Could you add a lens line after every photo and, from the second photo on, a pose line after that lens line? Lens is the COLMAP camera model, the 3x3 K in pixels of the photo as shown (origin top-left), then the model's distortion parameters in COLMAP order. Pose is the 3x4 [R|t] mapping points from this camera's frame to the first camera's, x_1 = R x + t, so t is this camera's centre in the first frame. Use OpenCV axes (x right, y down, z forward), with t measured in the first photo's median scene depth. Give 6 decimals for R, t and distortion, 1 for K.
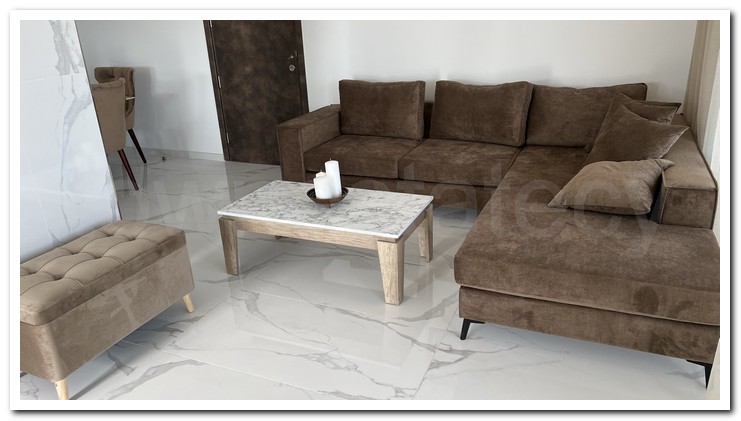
lens RADIAL K [[527.9, 0, 364.9], [0, 527.9, 209.9], [0, 0, 1]] dist [0.071444, -0.092096]
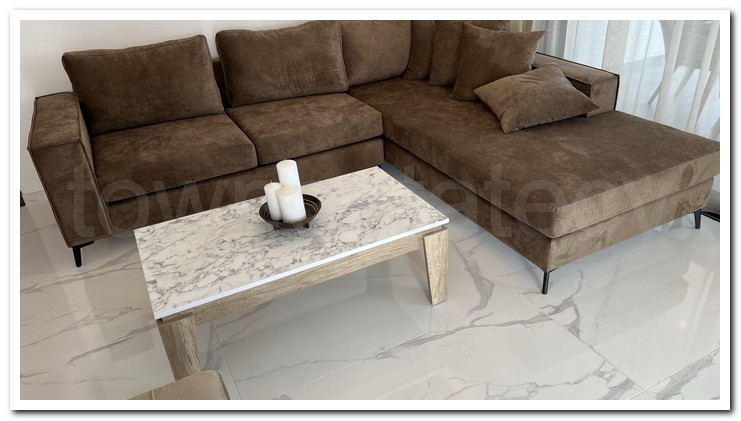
lens RADIAL K [[527.9, 0, 364.9], [0, 527.9, 209.9], [0, 0, 1]] dist [0.071444, -0.092096]
pose [[0.629234, -0.369317, 0.683864, -0.461453], [0.306218, 0.926521, 0.218607, -0.146020], [-0.714349, 0.071856, 0.696090, 0.451654]]
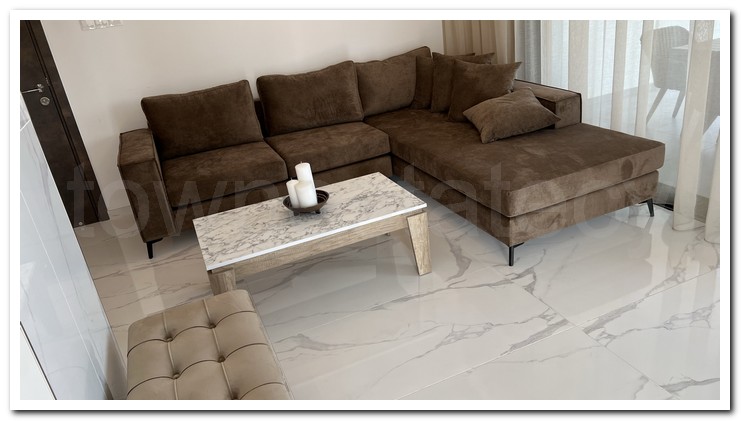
lens RADIAL K [[527.9, 0, 364.9], [0, 527.9, 209.9], [0, 0, 1]] dist [0.071444, -0.092096]
pose [[0.684334, -0.327083, 0.651693, -0.577978], [0.343798, 0.932904, 0.107205, -0.076033], [-0.643032, 0.150687, 0.750868, 0.259794]]
